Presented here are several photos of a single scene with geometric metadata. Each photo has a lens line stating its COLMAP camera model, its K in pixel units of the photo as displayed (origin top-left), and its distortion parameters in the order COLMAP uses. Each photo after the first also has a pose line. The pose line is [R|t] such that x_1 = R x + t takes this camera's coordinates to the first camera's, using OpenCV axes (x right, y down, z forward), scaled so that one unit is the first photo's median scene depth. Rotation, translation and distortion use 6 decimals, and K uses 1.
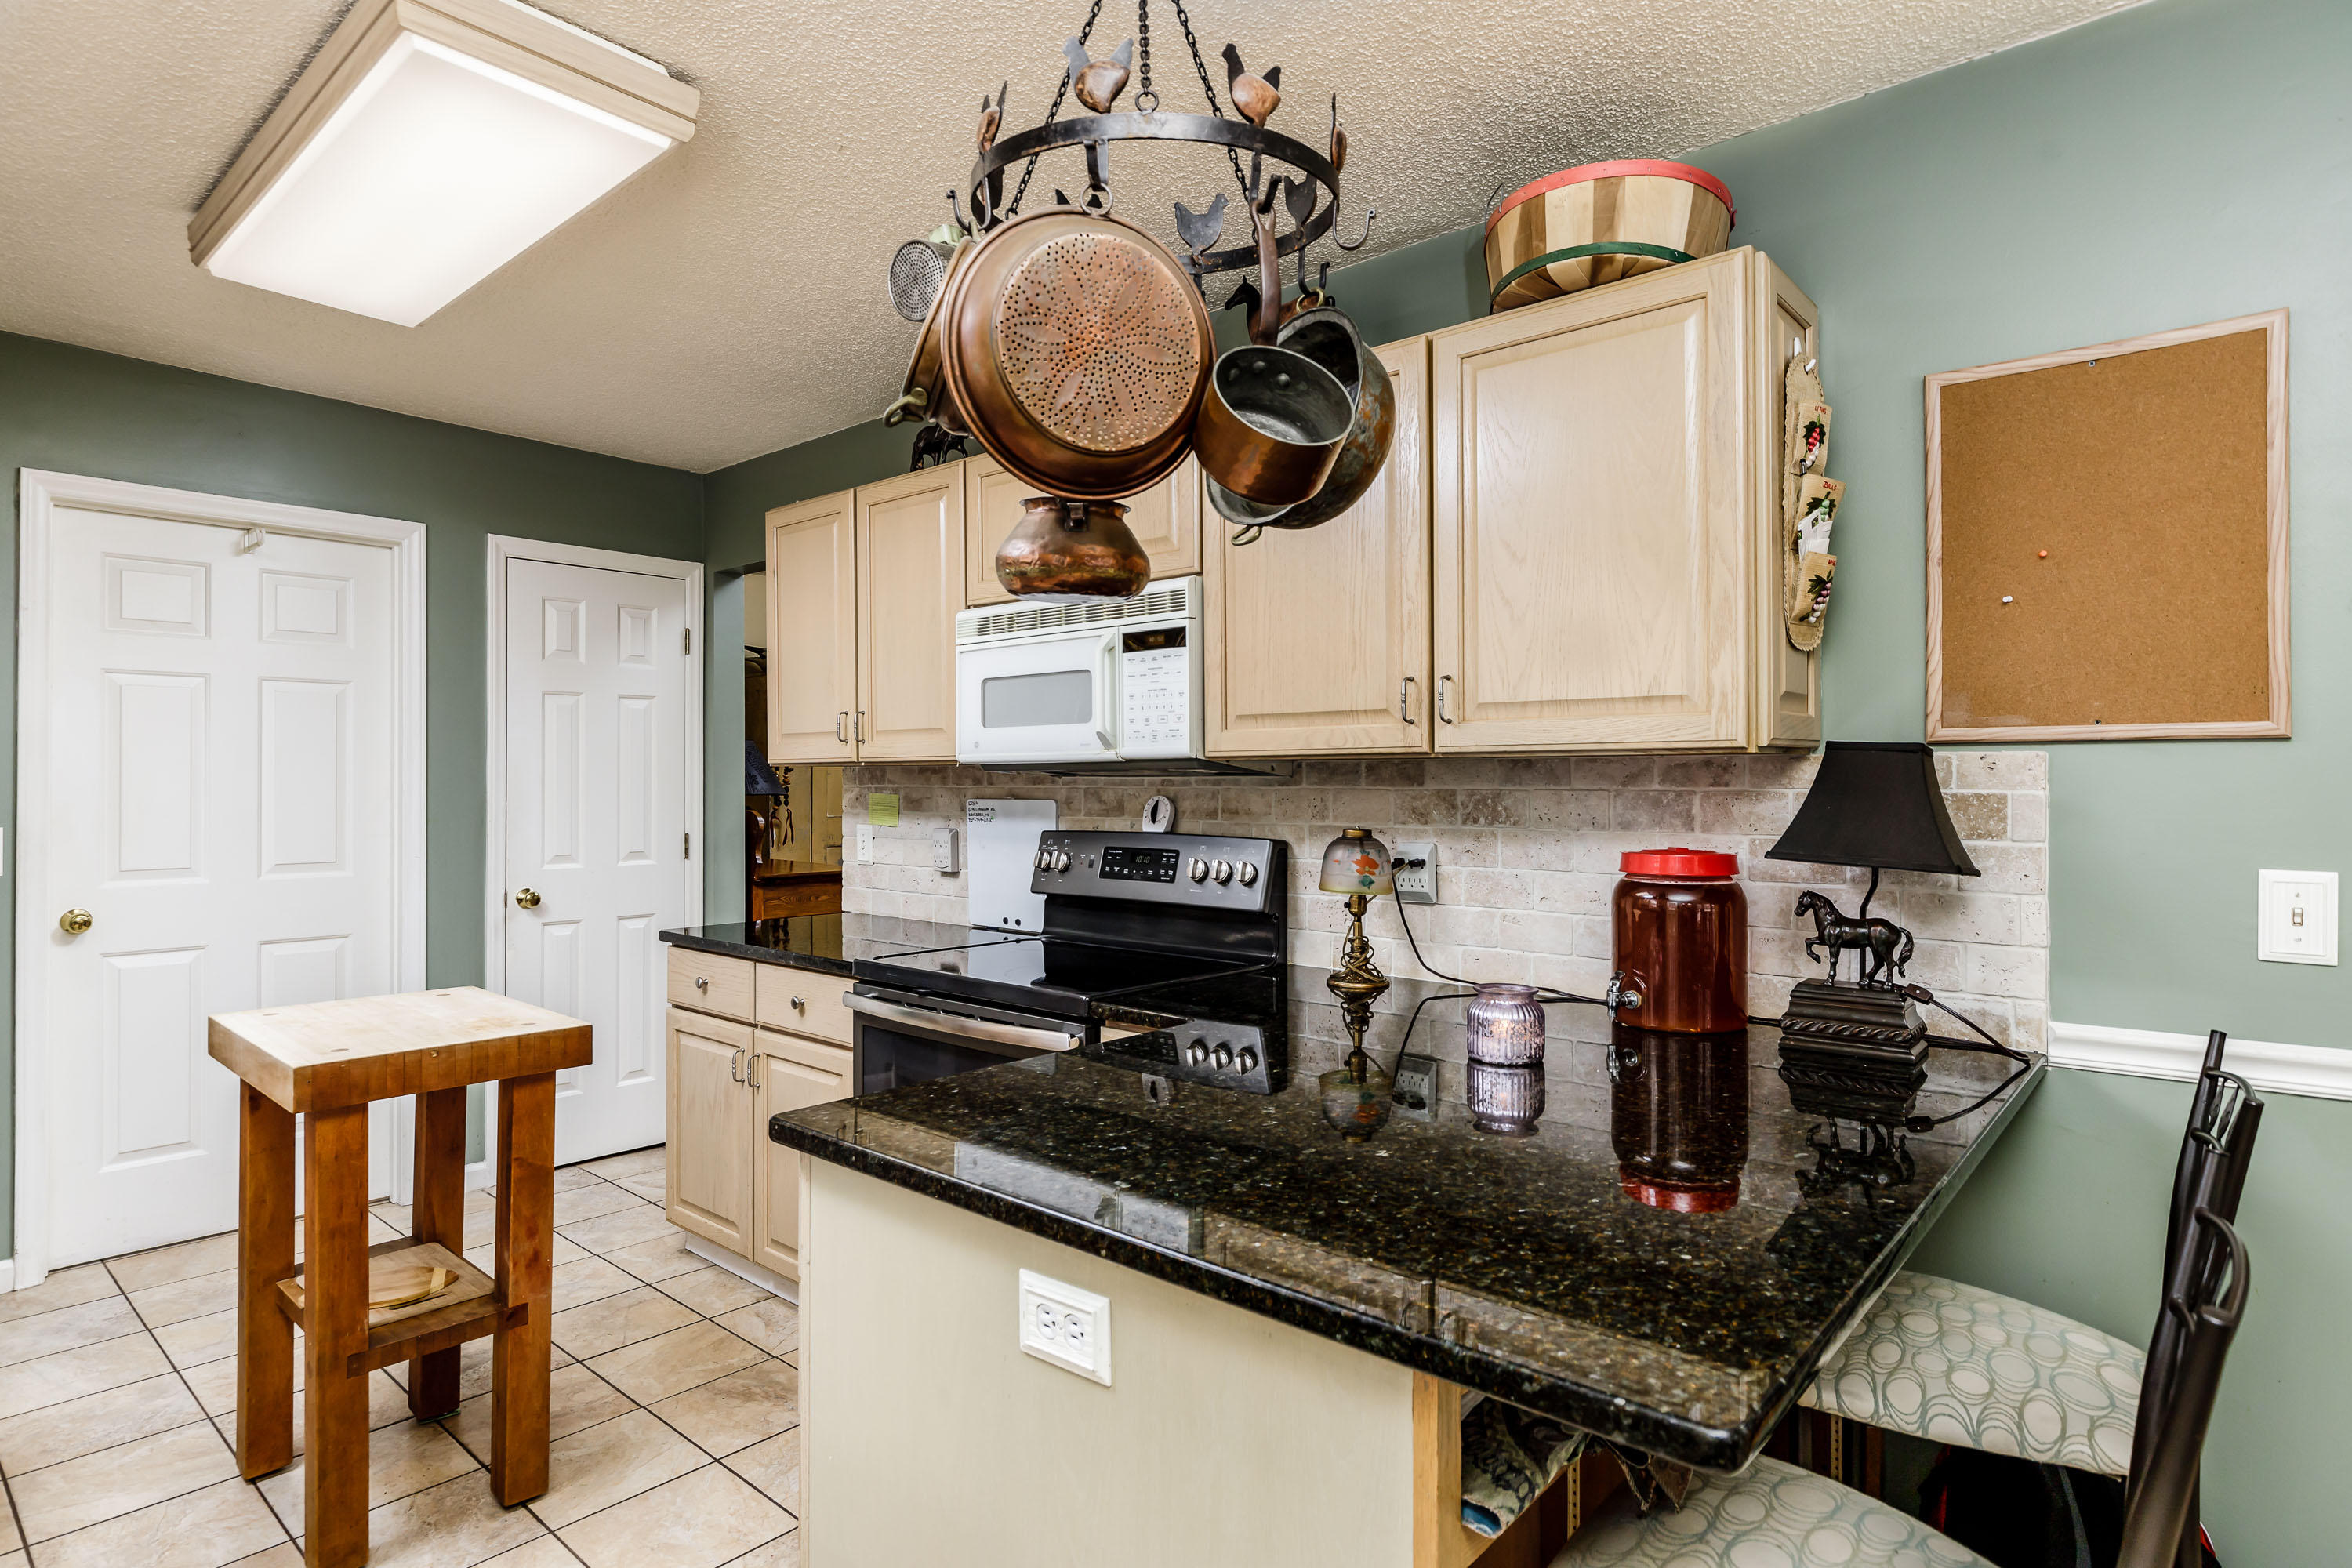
lens RADIAL K [[1248.8, 0, 1159.3], [0, 1248.8, 774.1], [0, 0, 1]] dist [0.000069, -0.000394]
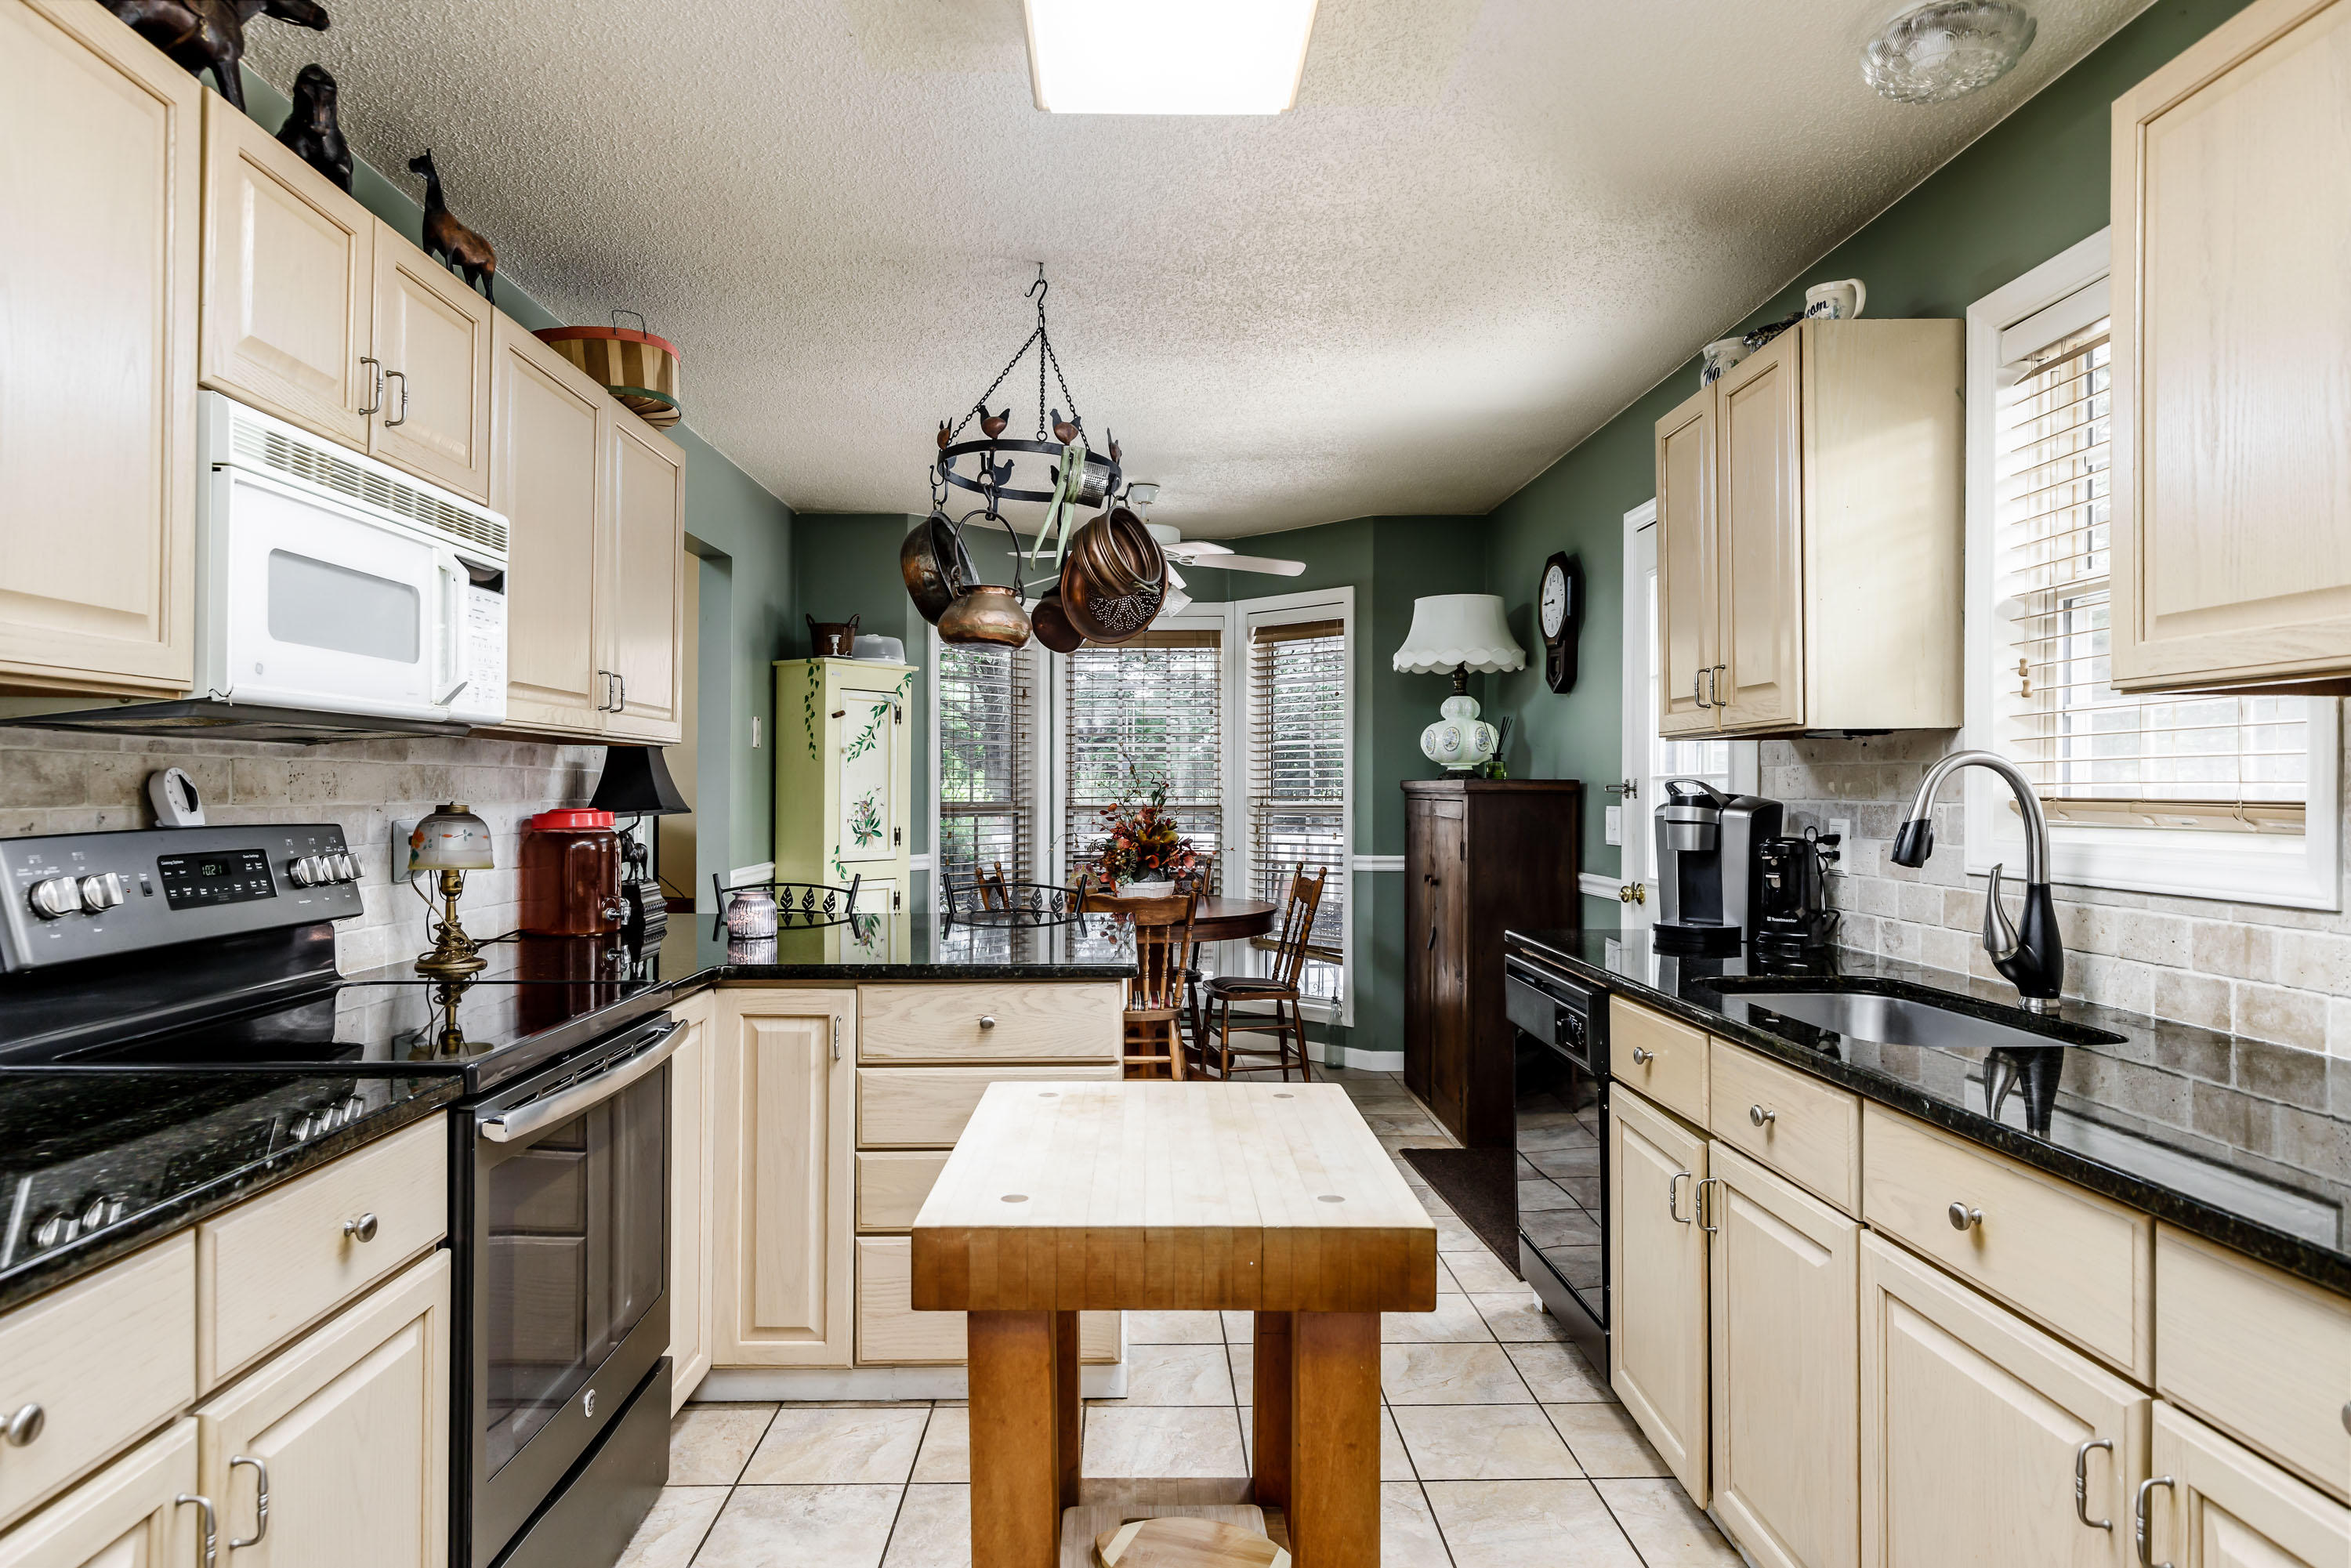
lens RADIAL K [[1378.7, 0, 1175.5], [0, 1378.7, 784.0], [0, 0, 1]] dist [0.000094, -0.002198]
pose [[-0.686420, 0.000464, 0.727206, -0.820976], [-0.009259, 0.999913, -0.009378, 0.026929], [-0.727147, -0.013171, -0.686356, 1.098275]]
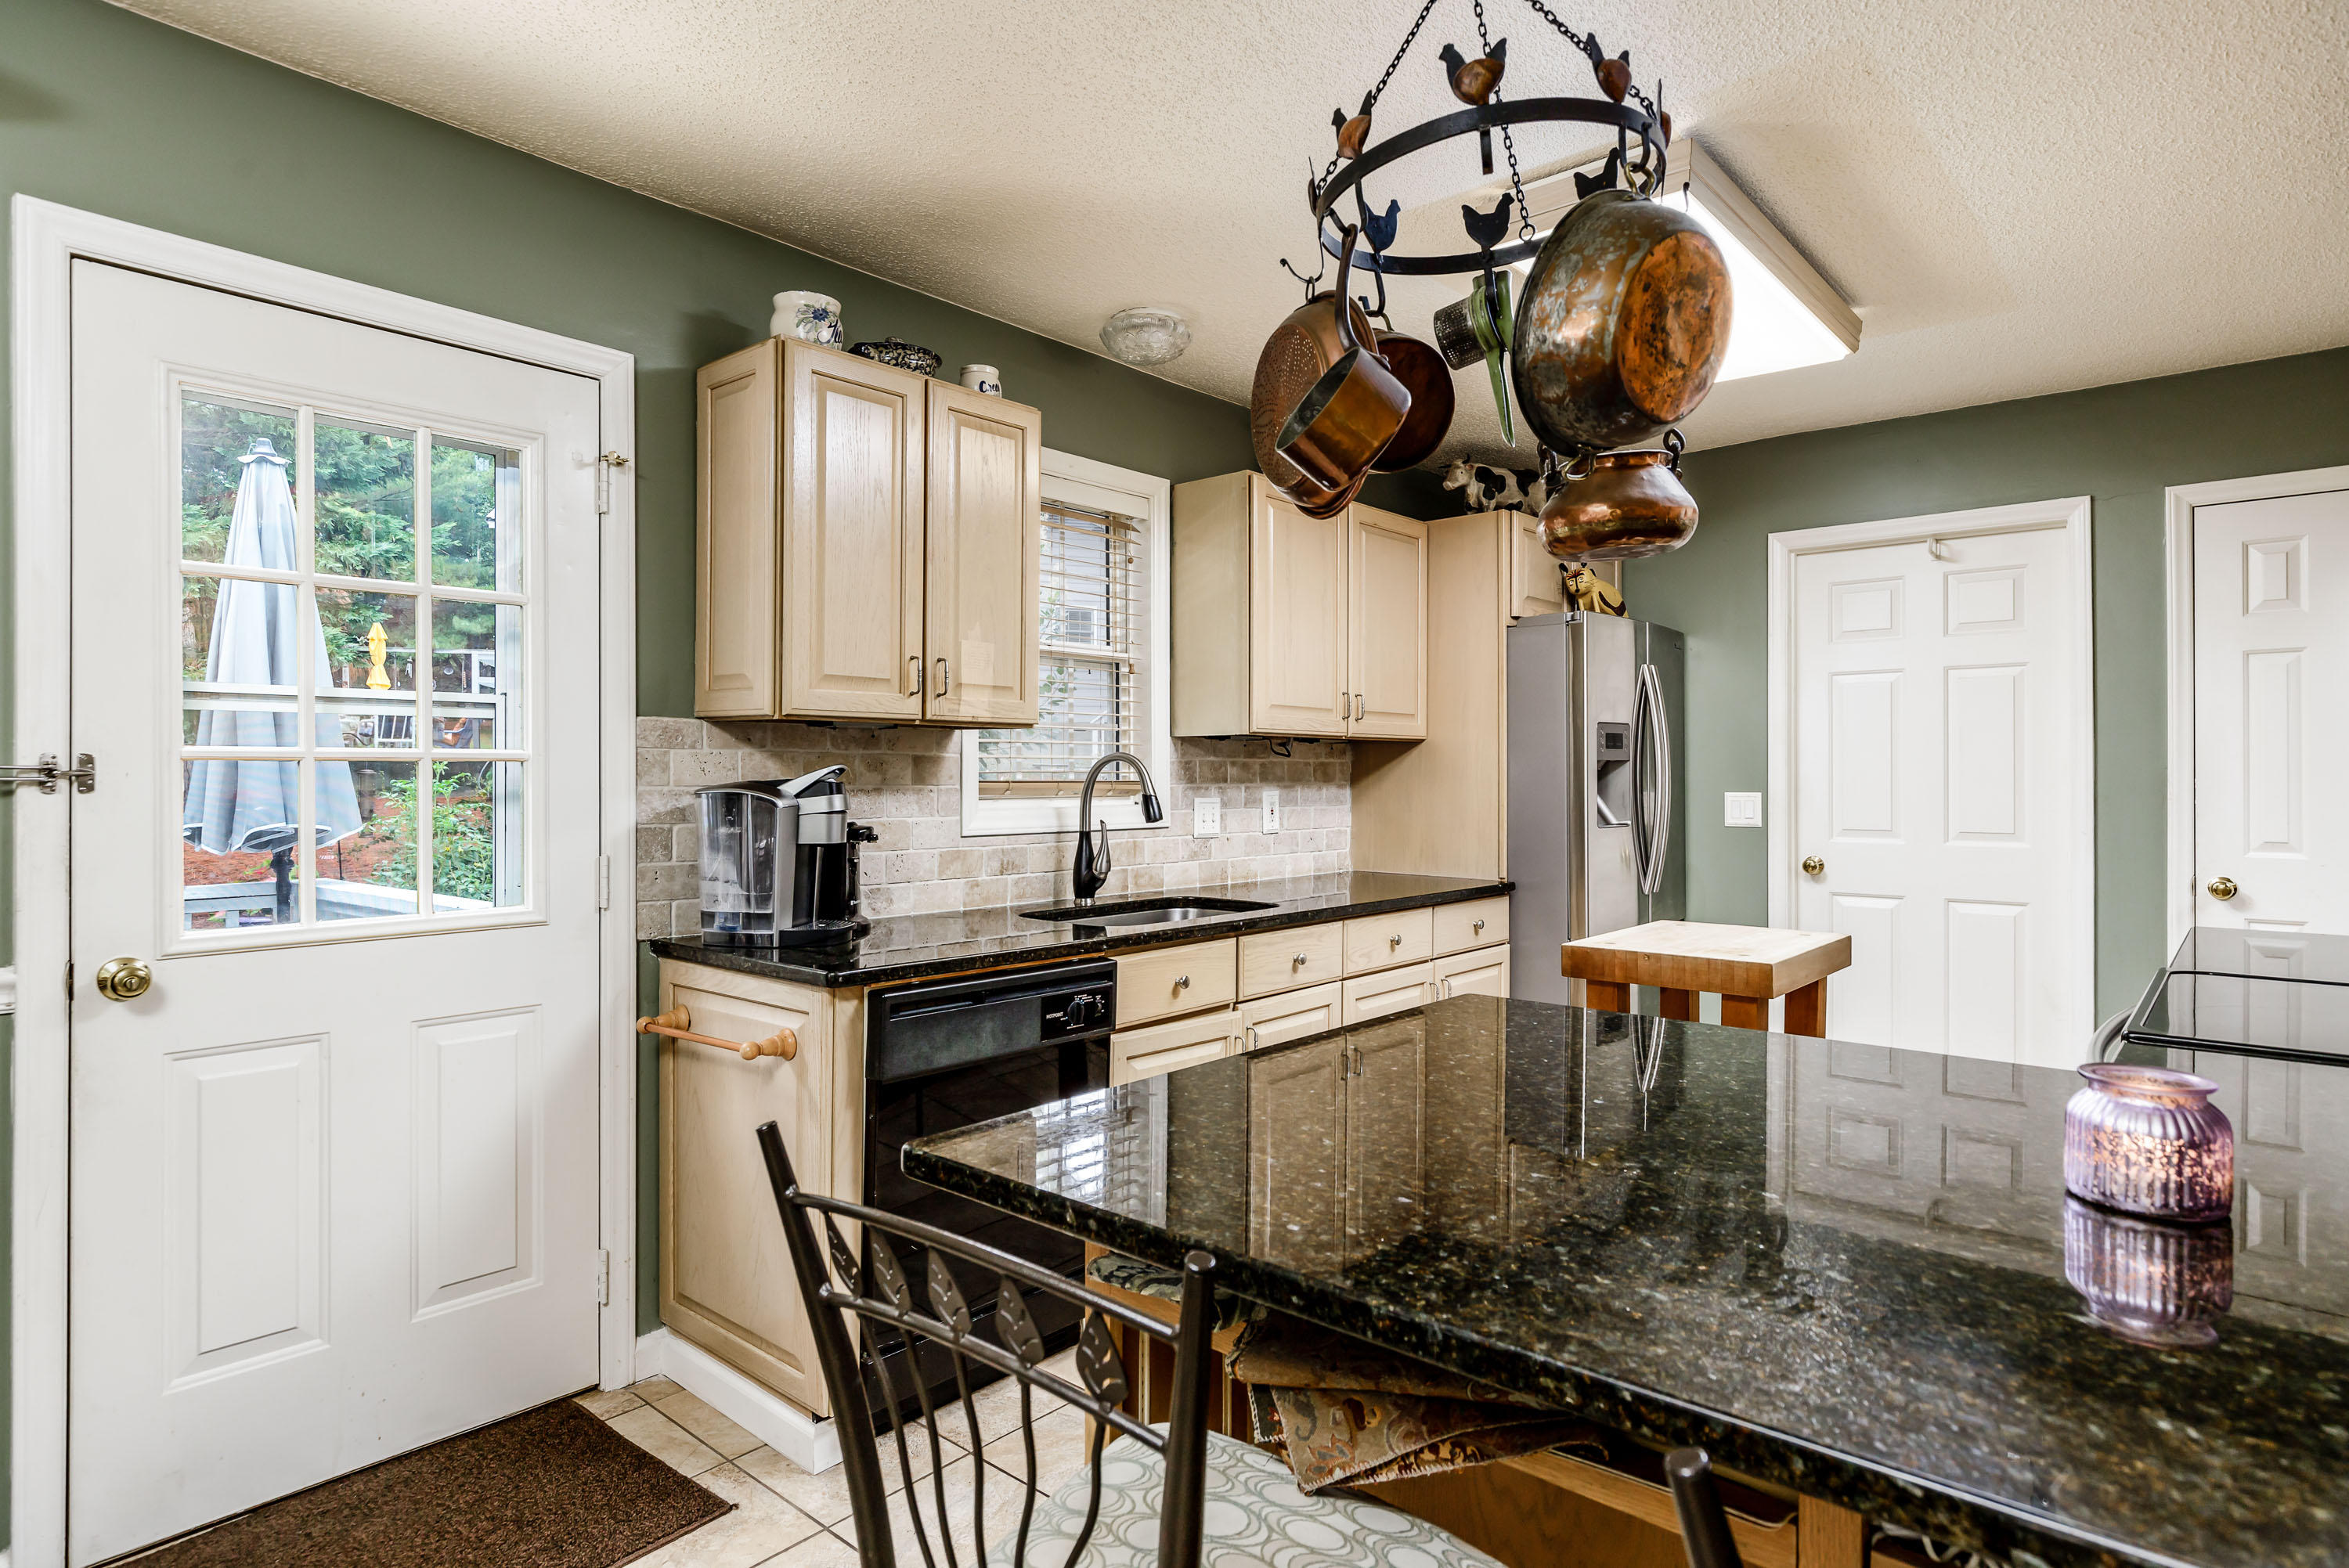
lens RADIAL K [[1247.1, 0, 1157.8], [0, 1247.1, 774.2], [0, 0, 1]] dist [0.000069, -0.000394]
pose [[-0.008355, -0.000771, -0.999965, 0.508402], [0.007577, 0.999971, -0.000834, 0.018763], [0.999936, -0.007584, -0.008348, 0.343234]]
